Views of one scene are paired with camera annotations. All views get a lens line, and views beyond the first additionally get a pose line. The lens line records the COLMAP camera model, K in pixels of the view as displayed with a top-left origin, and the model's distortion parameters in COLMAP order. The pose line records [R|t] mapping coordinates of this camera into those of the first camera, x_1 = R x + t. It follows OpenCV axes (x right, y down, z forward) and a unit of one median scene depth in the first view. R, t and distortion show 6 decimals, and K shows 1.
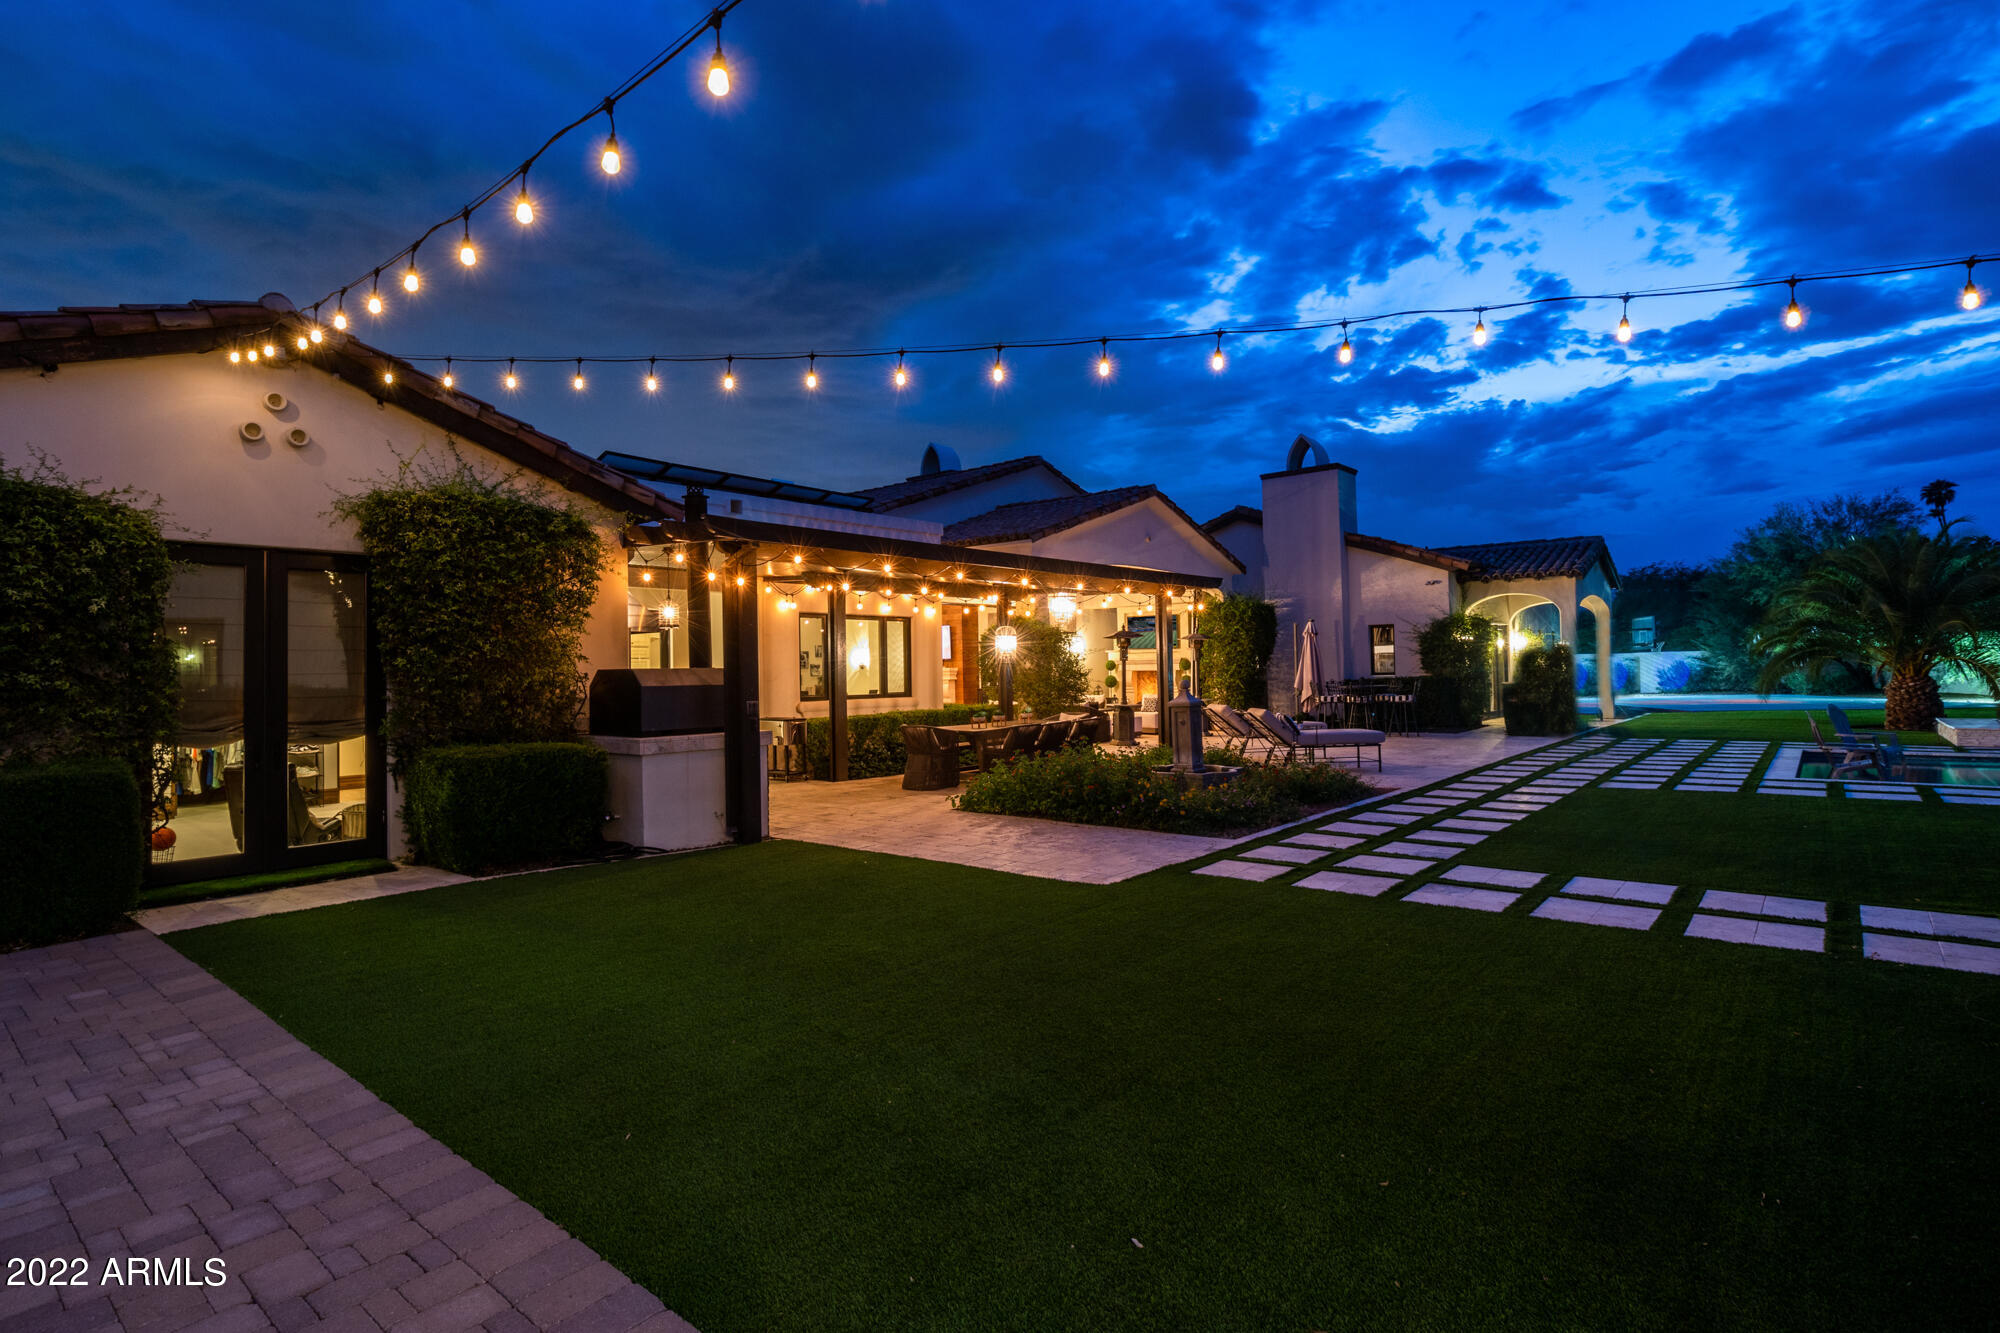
lens RADIAL K [[986.5, 0, 1001.0], [0, 986.5, 654.2], [0, 0, 1]] dist [-0.021399, -0.000581]
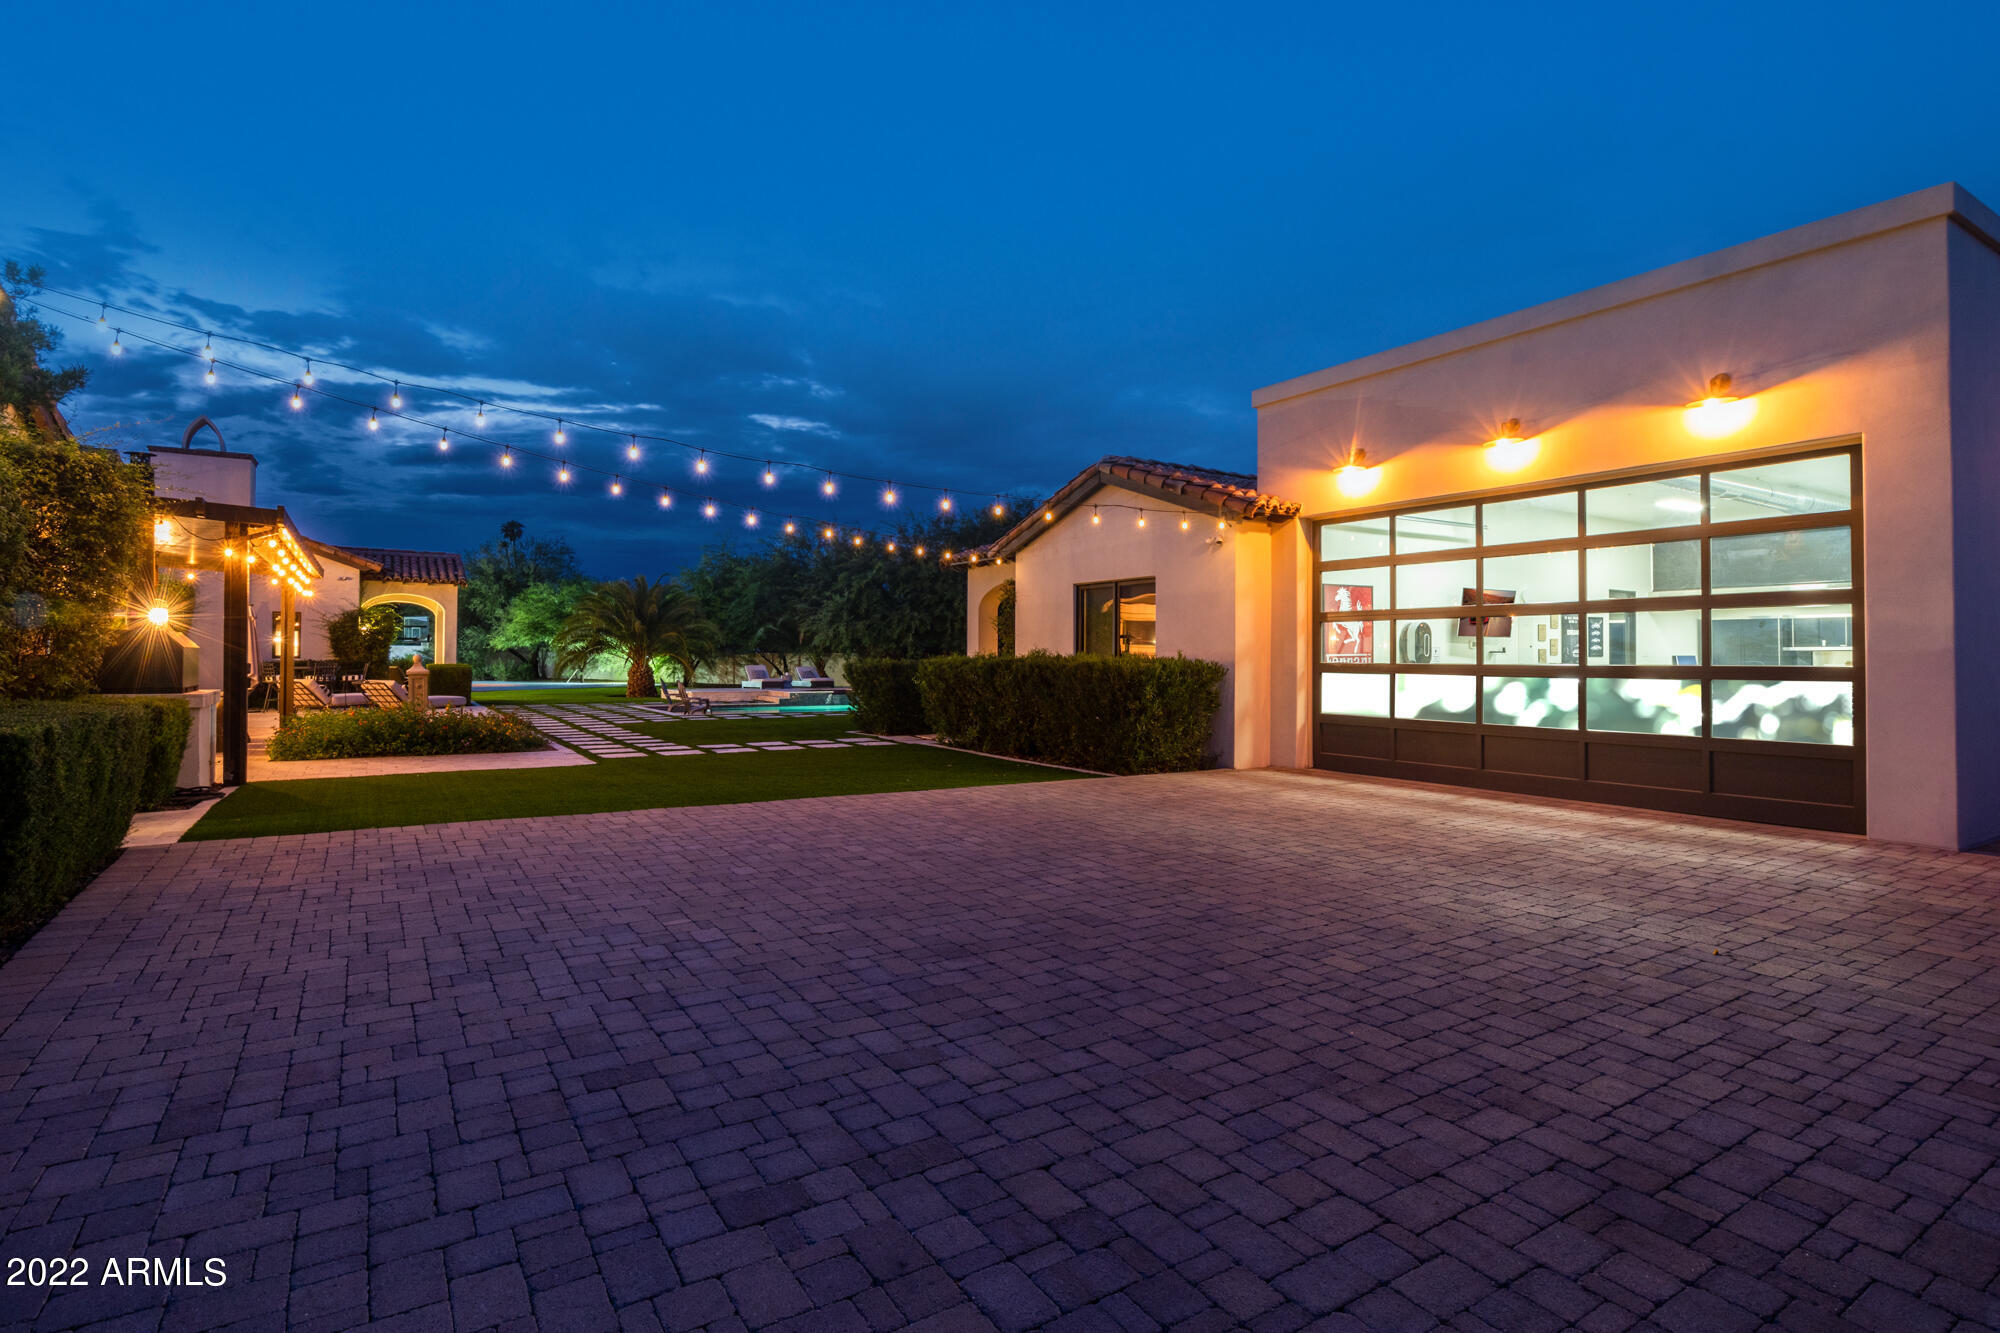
lens RADIAL K [[986.5, 0, 997.2], [0, 986.5, 661.6], [0, 0, 1]] dist [-0.021399, -0.000581]
pose [[0.298242, 0.017706, 0.954326, -0.423766], [-0.029752, 0.999515, -0.009246, 0.012089], [-0.954026, -0.025635, 0.298624, -0.073360]]
